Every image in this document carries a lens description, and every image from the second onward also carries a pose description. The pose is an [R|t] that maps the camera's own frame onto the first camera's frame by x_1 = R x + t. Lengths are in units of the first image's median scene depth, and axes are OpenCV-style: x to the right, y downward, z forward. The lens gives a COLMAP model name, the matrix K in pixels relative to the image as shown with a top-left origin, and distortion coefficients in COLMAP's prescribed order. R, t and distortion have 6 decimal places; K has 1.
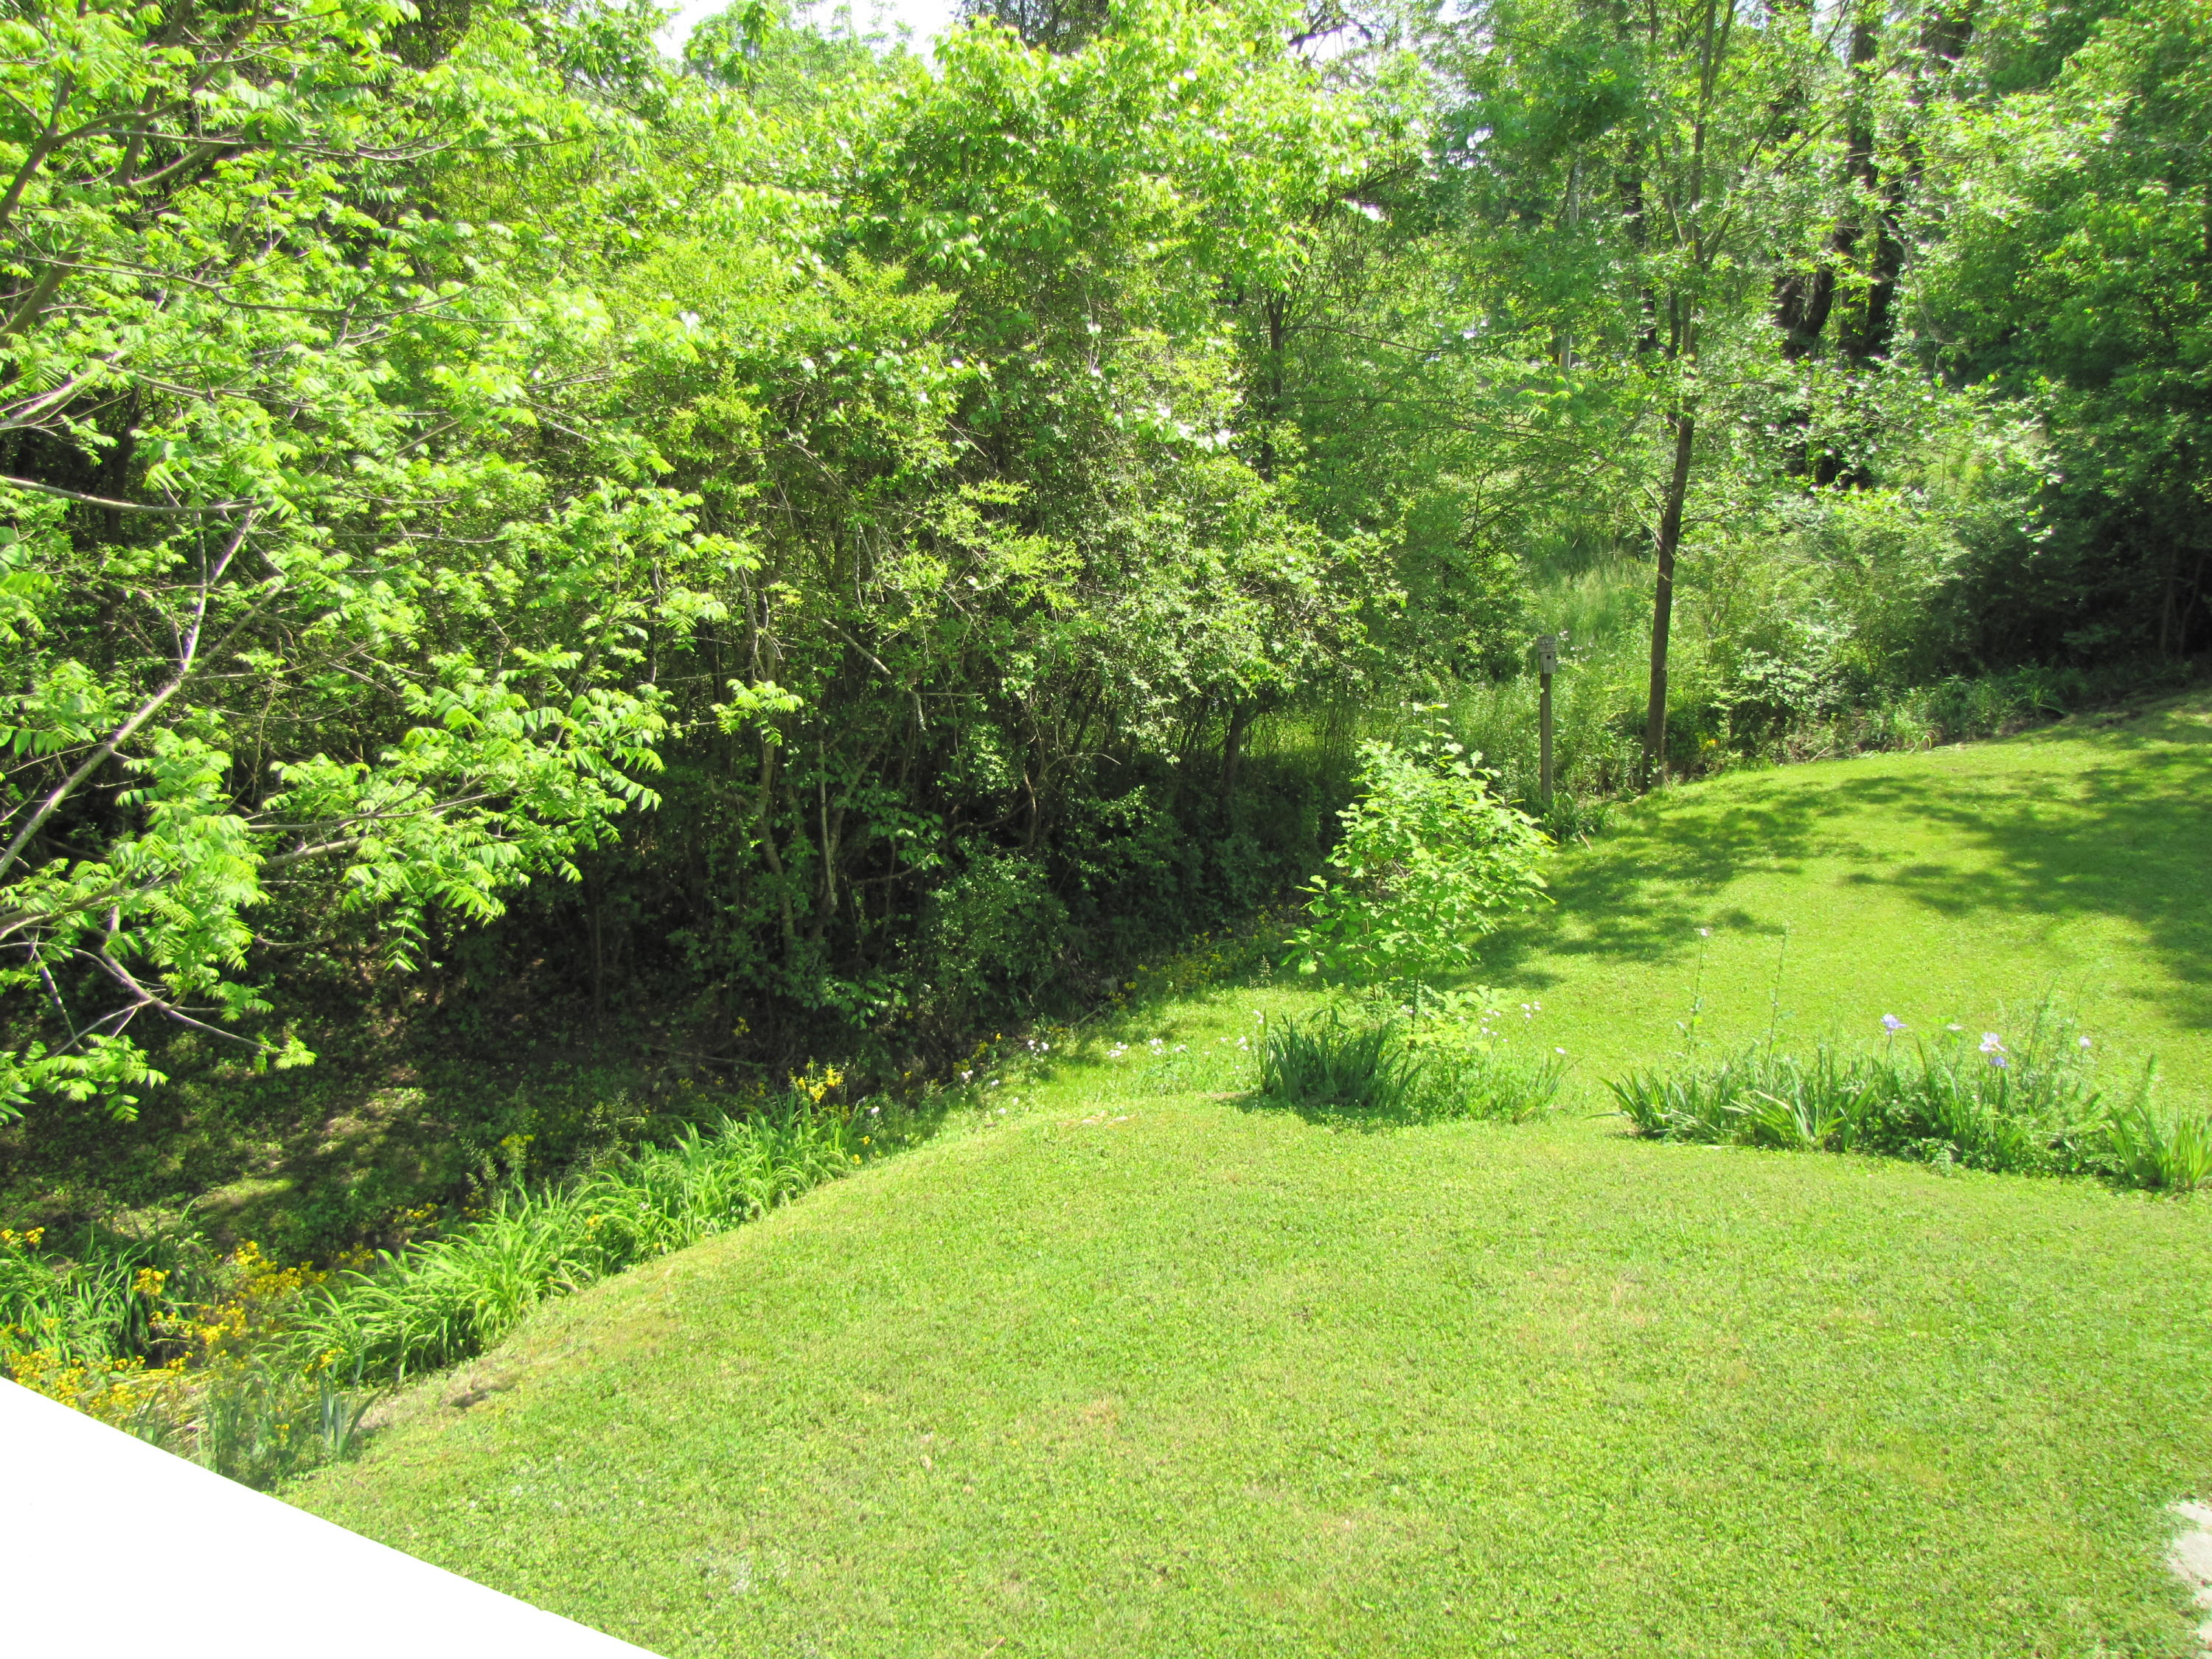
lens RADIAL K [[1833.0, 0, 1104.4], [0, 1833.0, 828.8], [0, 0, 1]] dist [-0.138277, 0.068127]
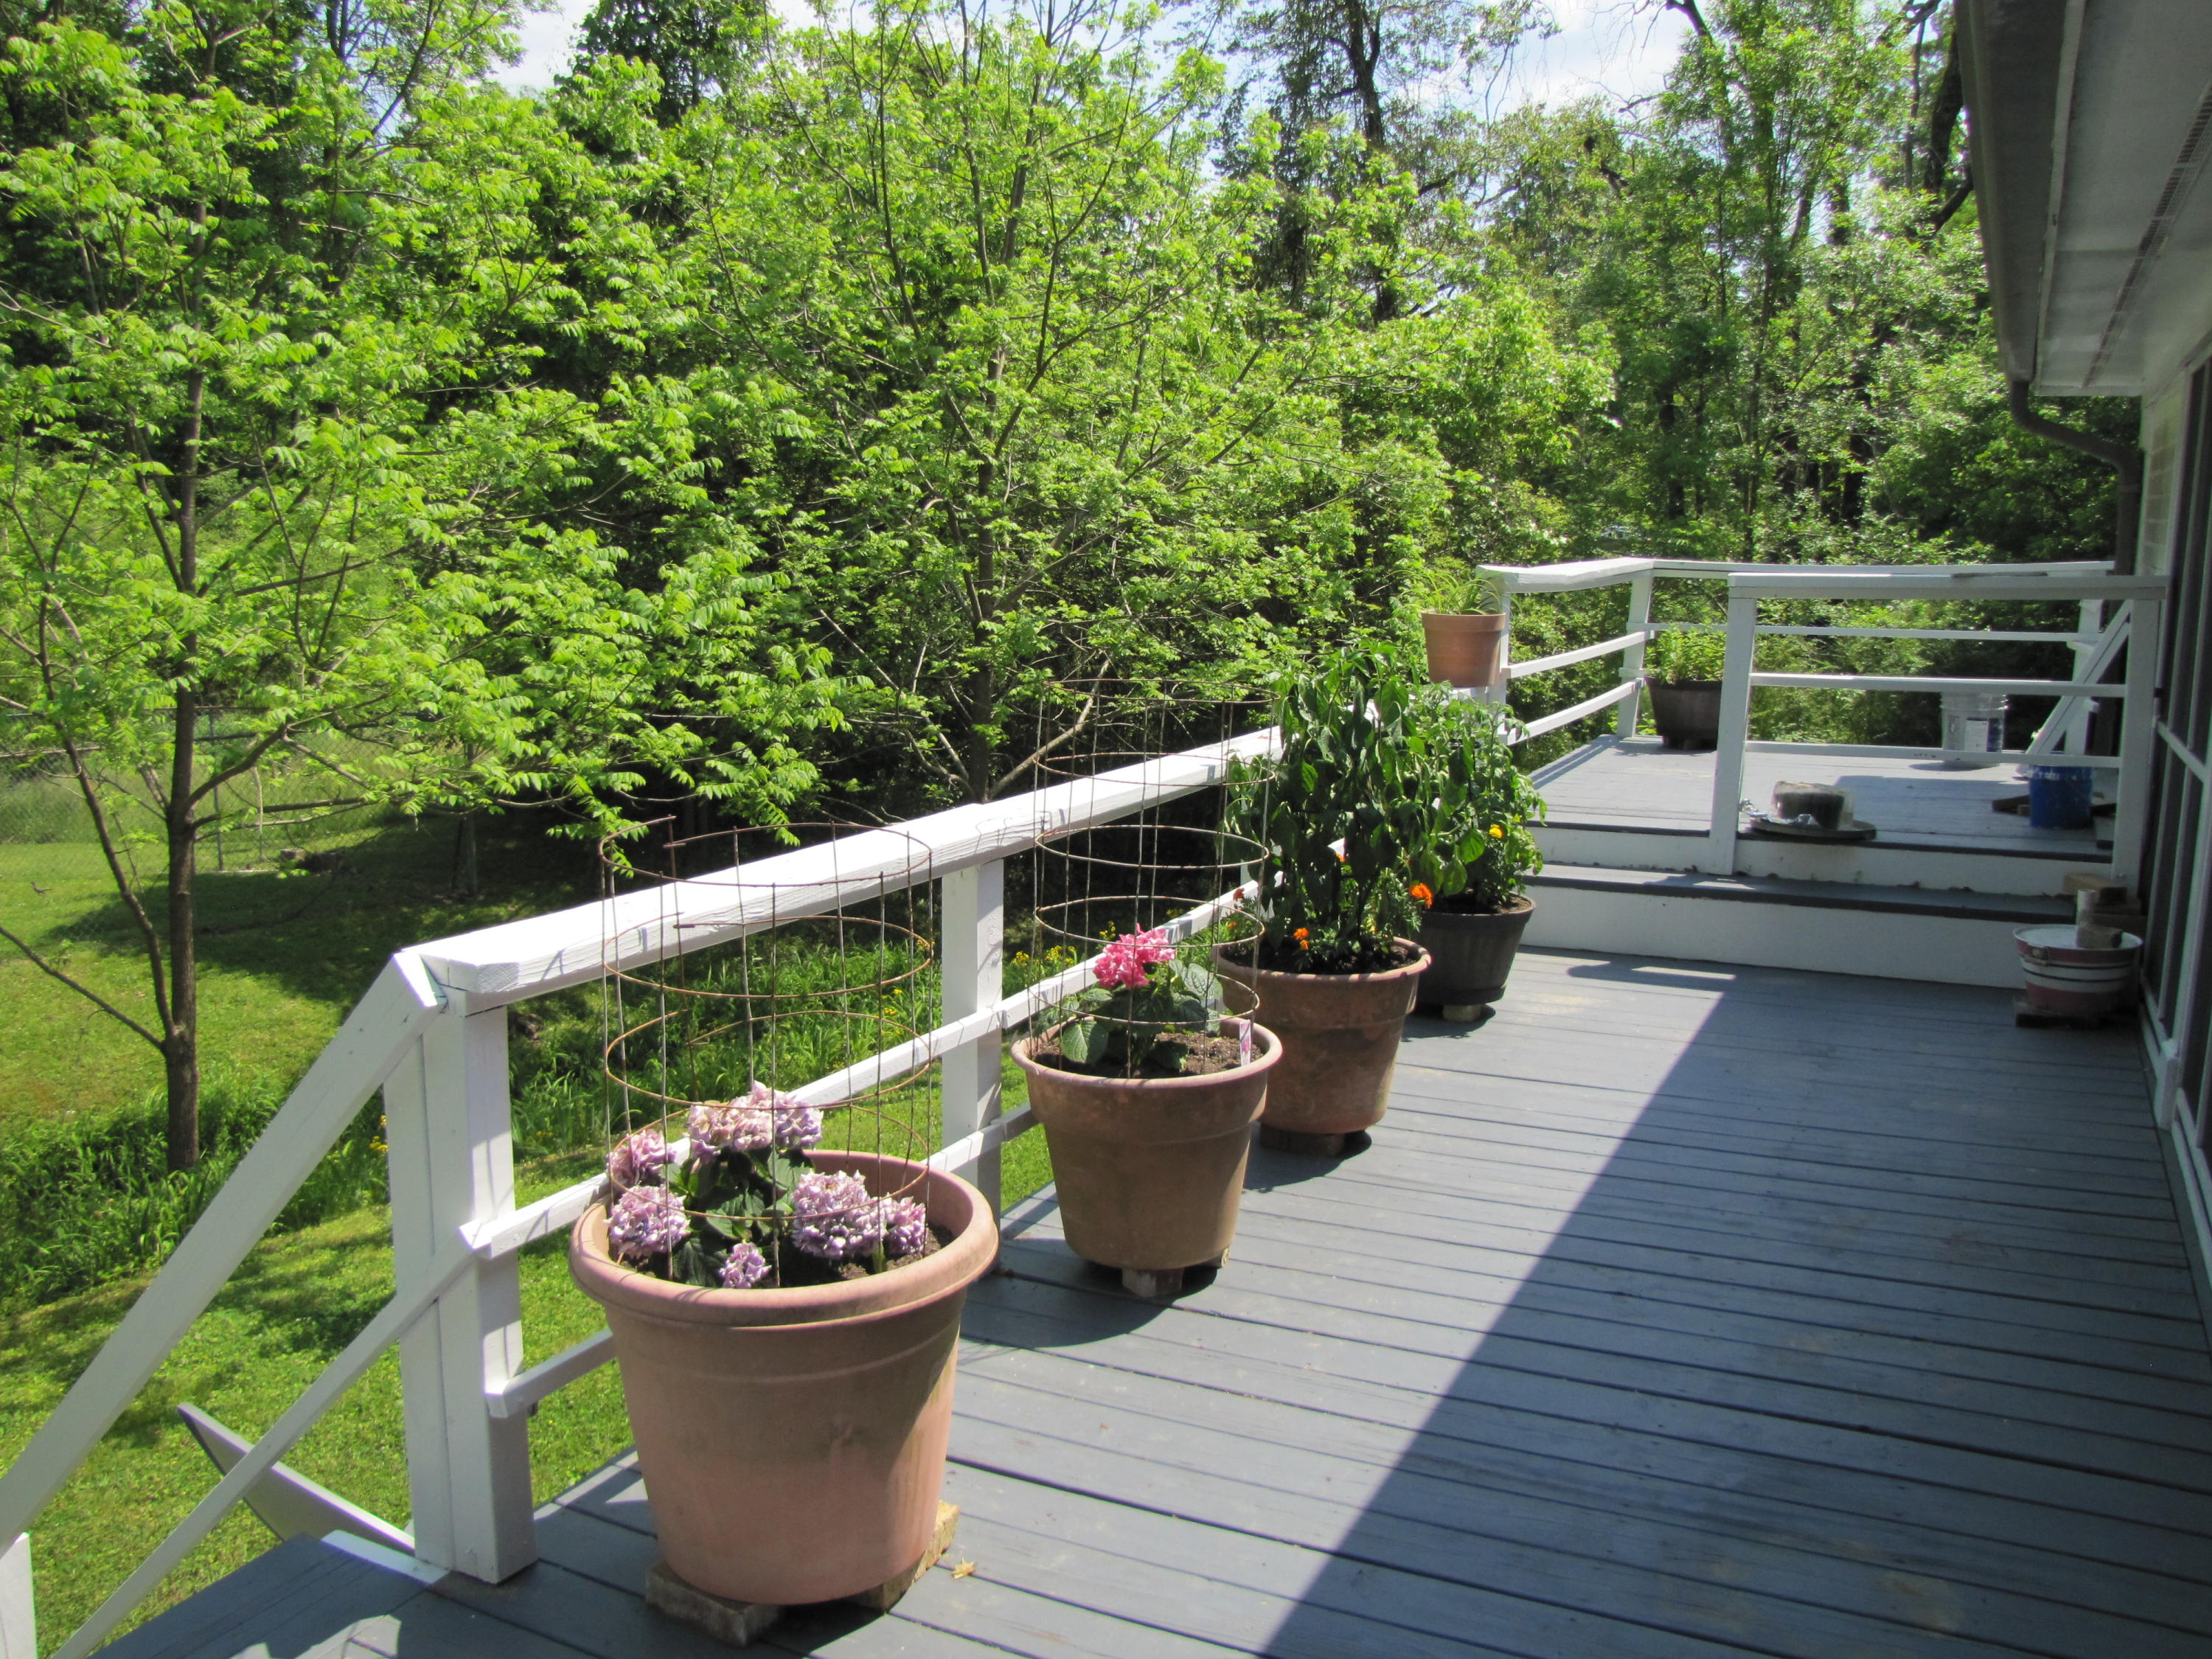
lens RADIAL K [[1833.0, 0, 1101.9], [0, 1833.0, 834.3], [0, 0, 1]] dist [-0.138277, 0.068127]
pose [[0.999157, 0.020766, 0.035420, -0.263791], [-0.017421, 0.995584, -0.092240, 0.150398], [-0.037179, 0.091546, 0.995107, -0.454691]]
